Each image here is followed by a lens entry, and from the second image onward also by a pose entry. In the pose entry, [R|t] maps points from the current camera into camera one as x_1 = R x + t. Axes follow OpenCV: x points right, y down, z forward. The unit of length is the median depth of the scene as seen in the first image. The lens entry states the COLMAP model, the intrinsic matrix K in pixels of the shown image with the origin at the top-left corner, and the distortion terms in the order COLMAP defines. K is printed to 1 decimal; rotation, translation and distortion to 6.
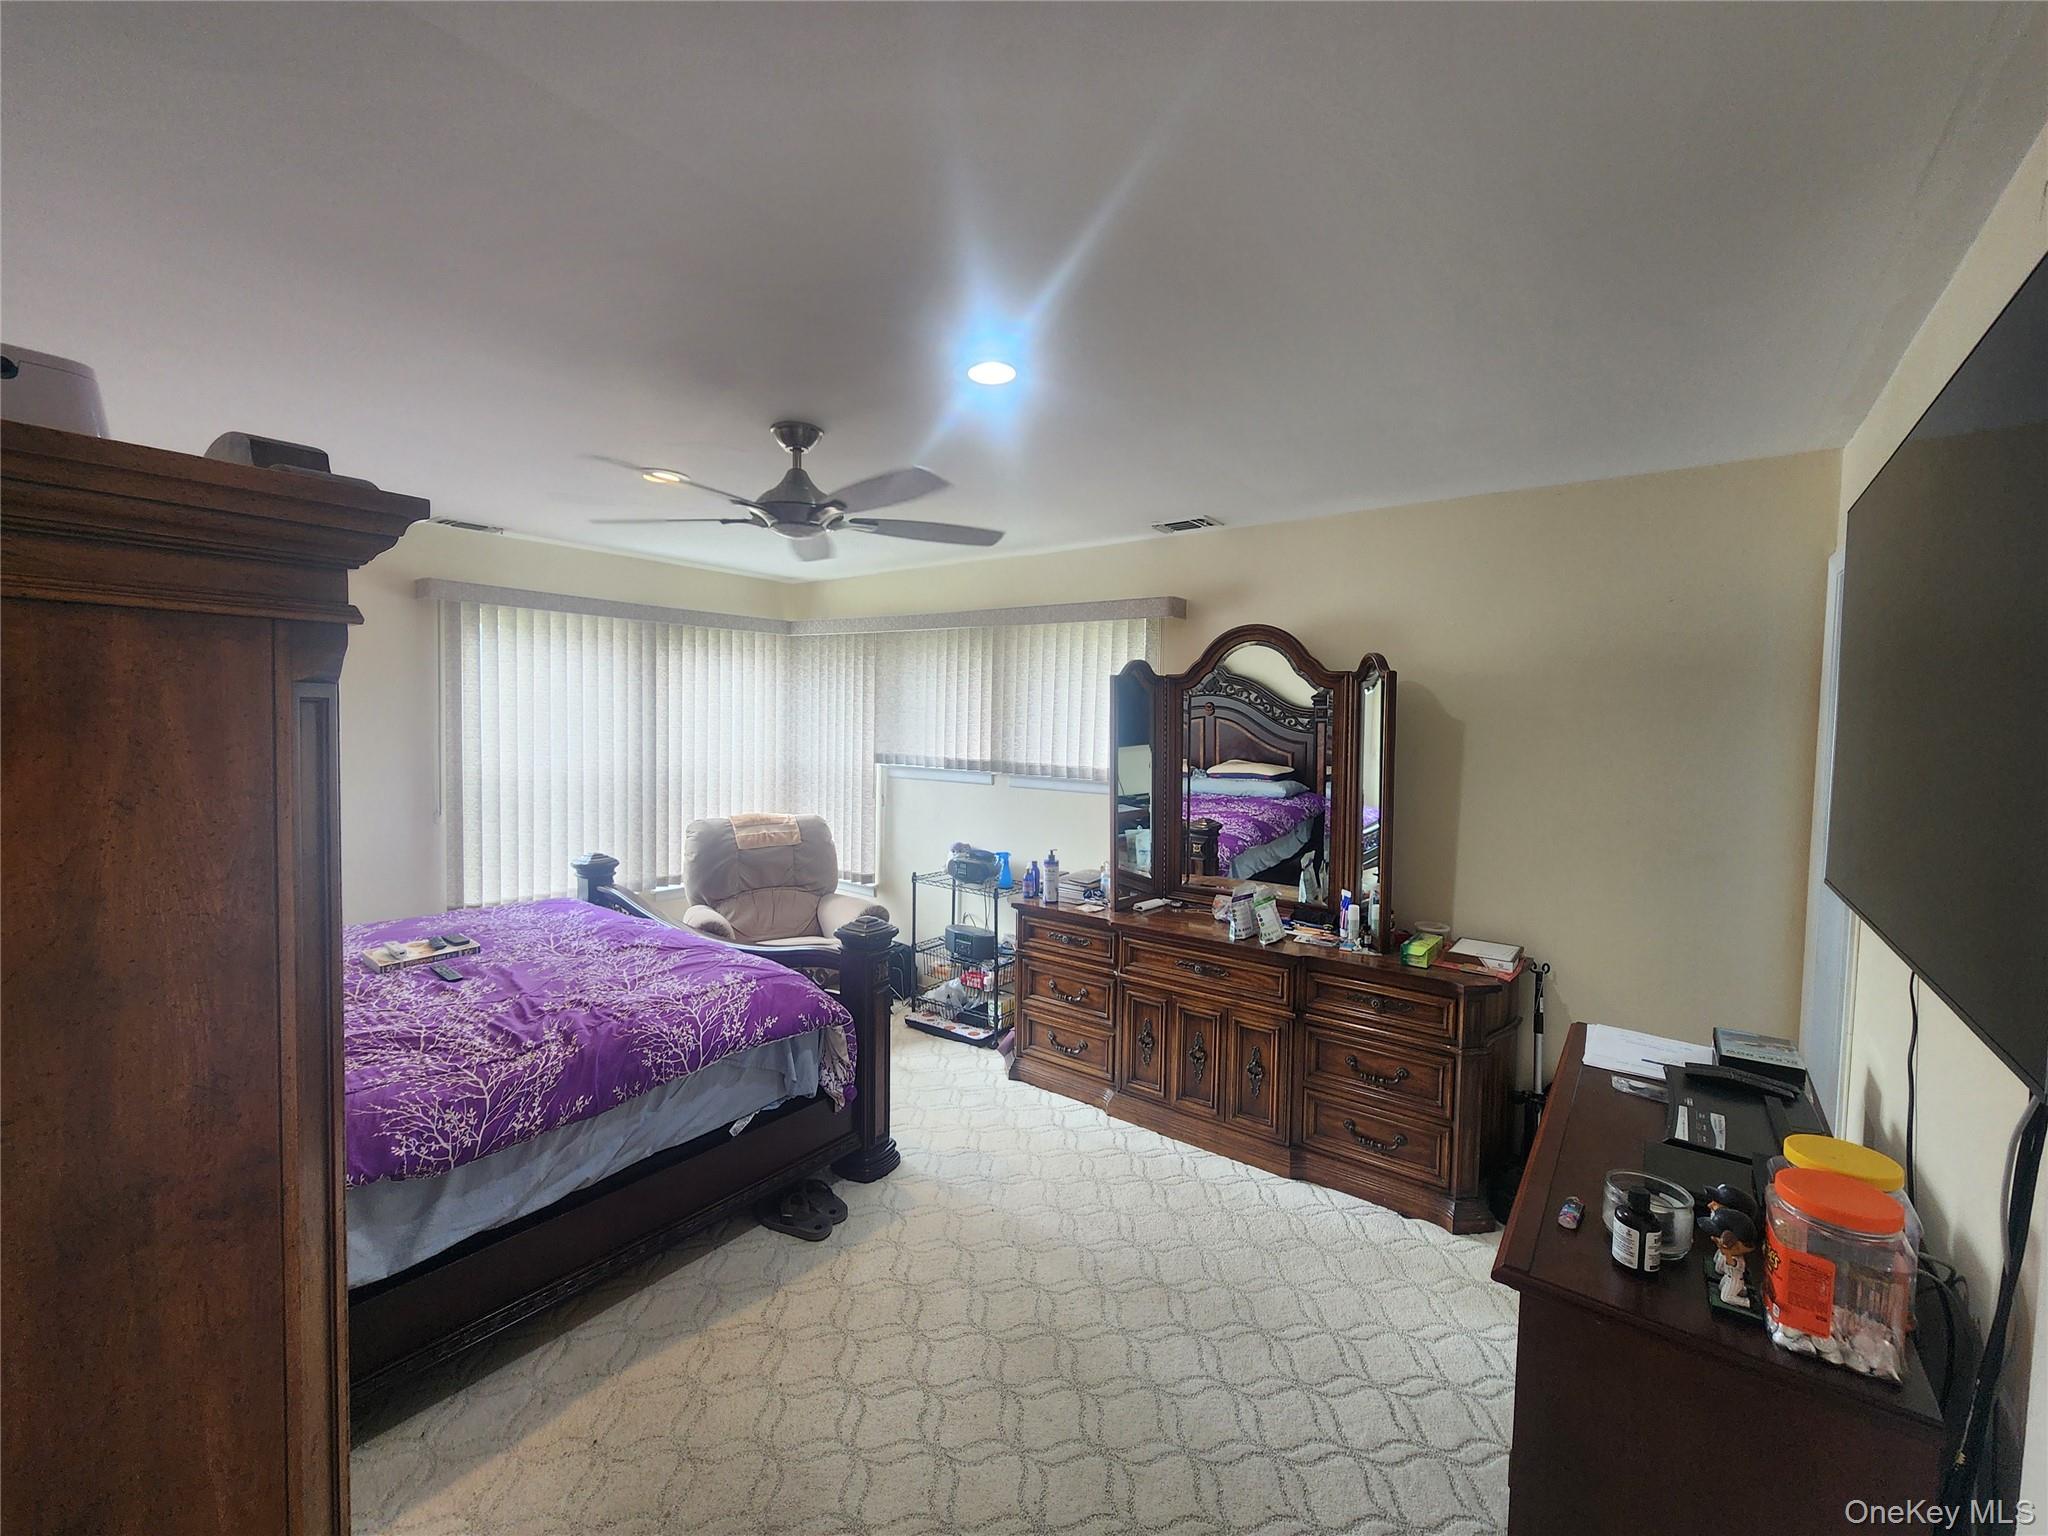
lens RADIAL K [[845.1, 0, 1016.2], [0, 845.1, 756.4], [0, 0, 1]] dist [-0.000816, -0.000201]
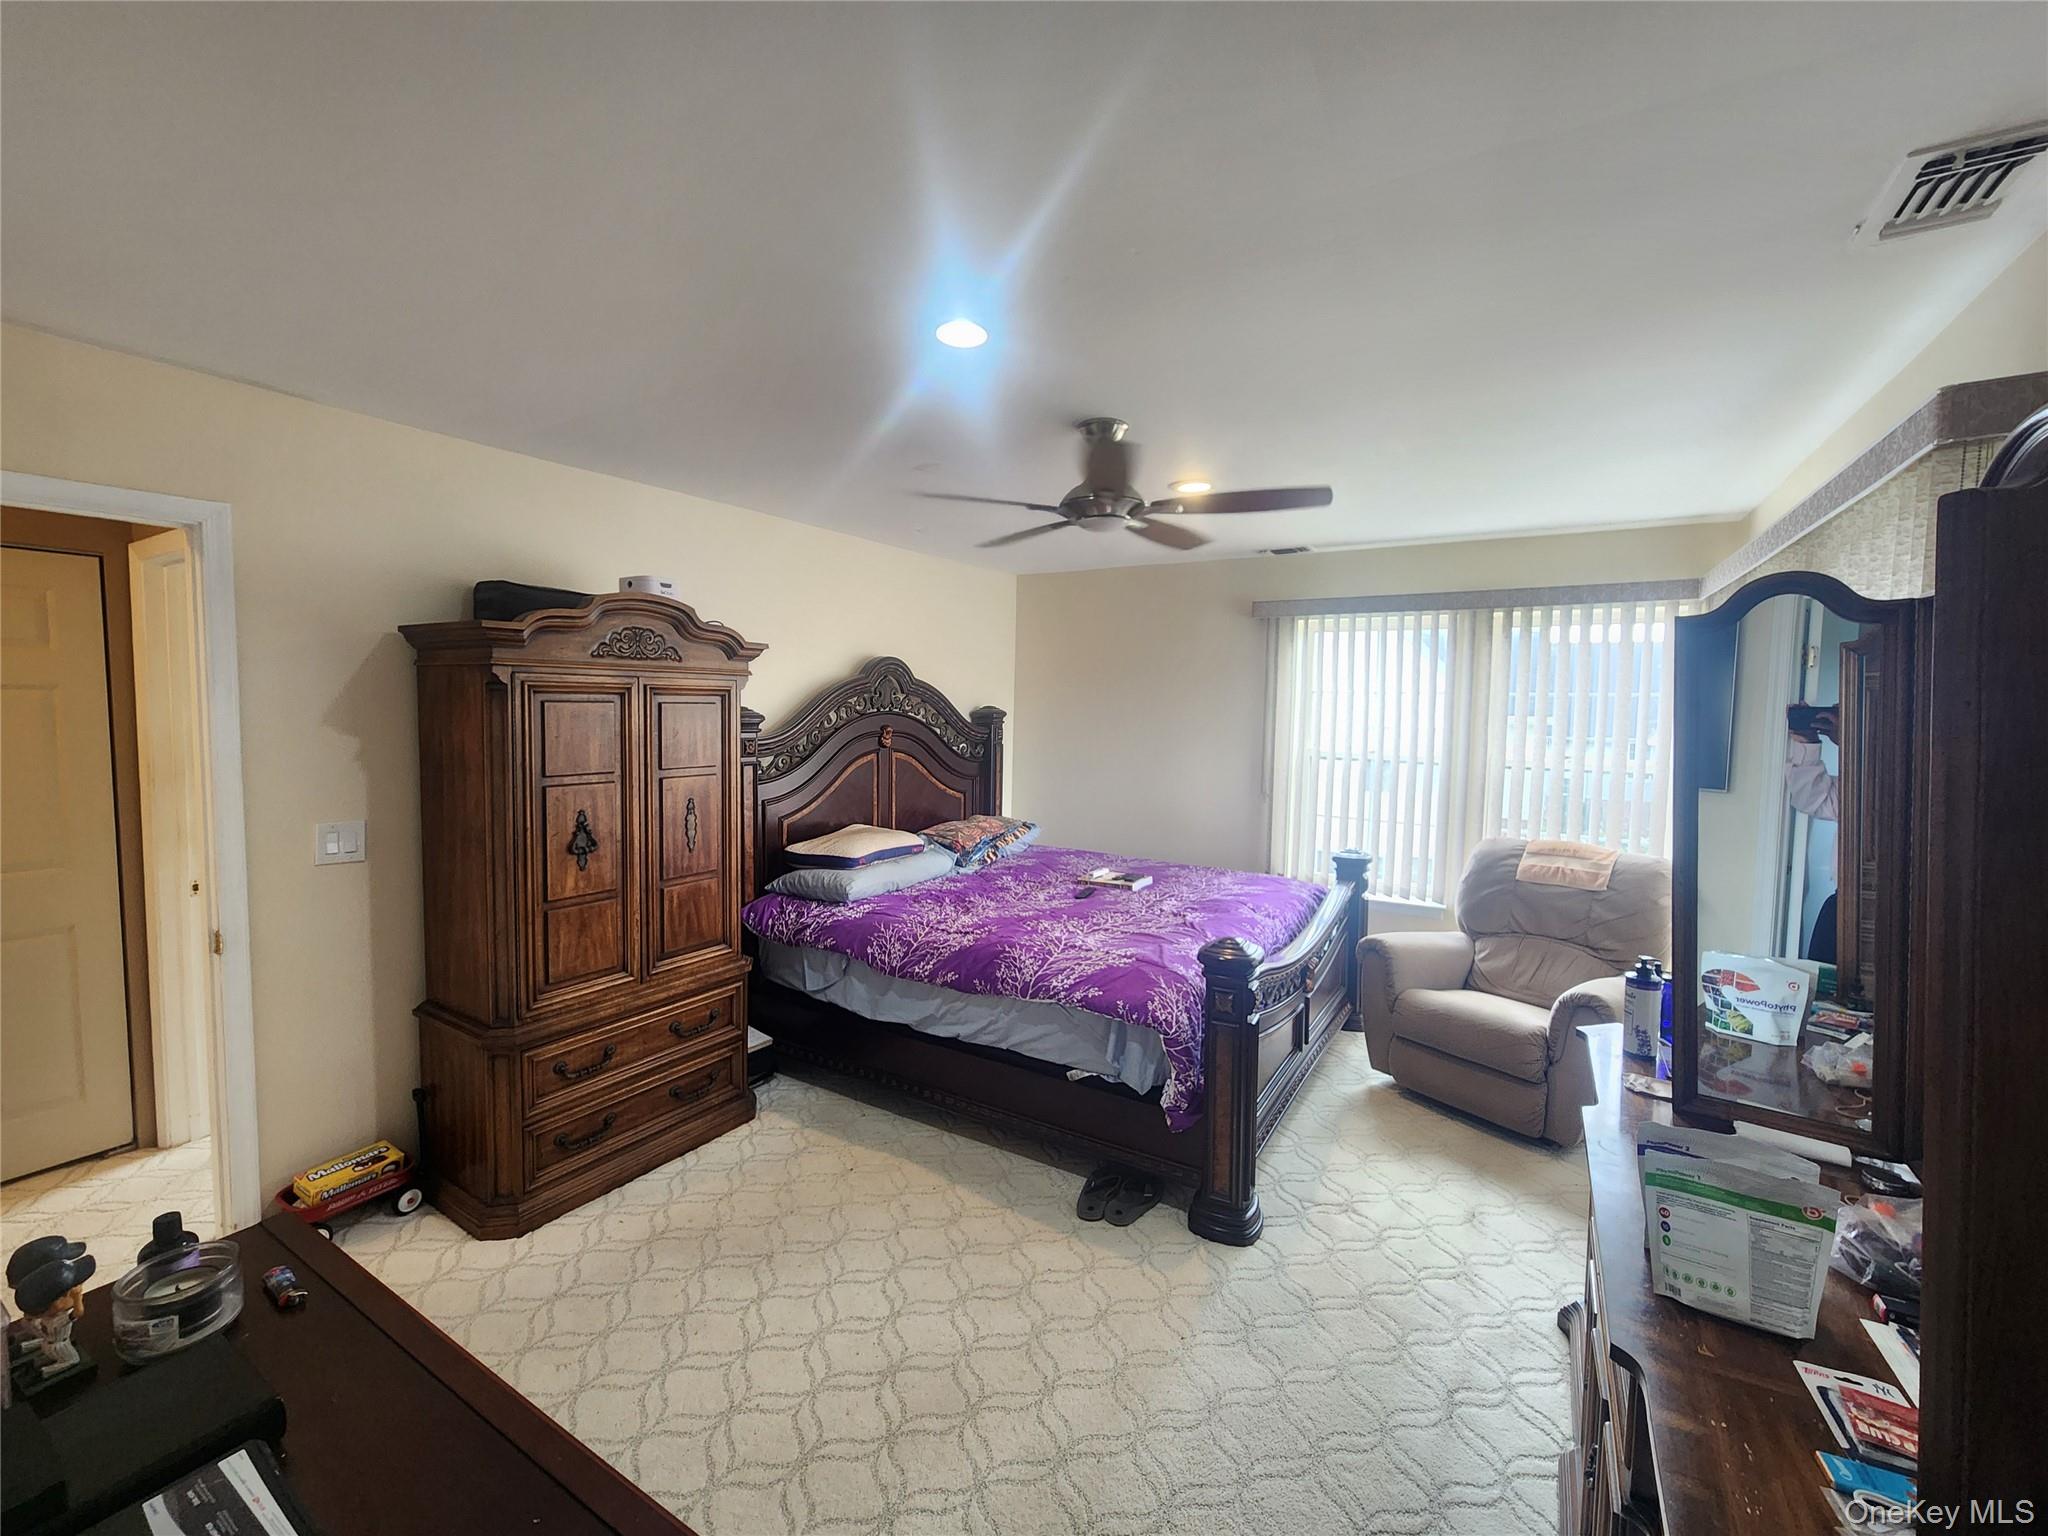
lens RADIAL K [[845.1, 0, 1016.2], [0, 845.1, 756.4], [0, 0, 1]] dist [-0.000816, -0.000201]
pose [[0.105956, 0.043211, -0.993431, 0.797296], [-0.060282, 0.997497, 0.036958, -0.015672], [0.992542, 0.055970, 0.108296, 0.834849]]
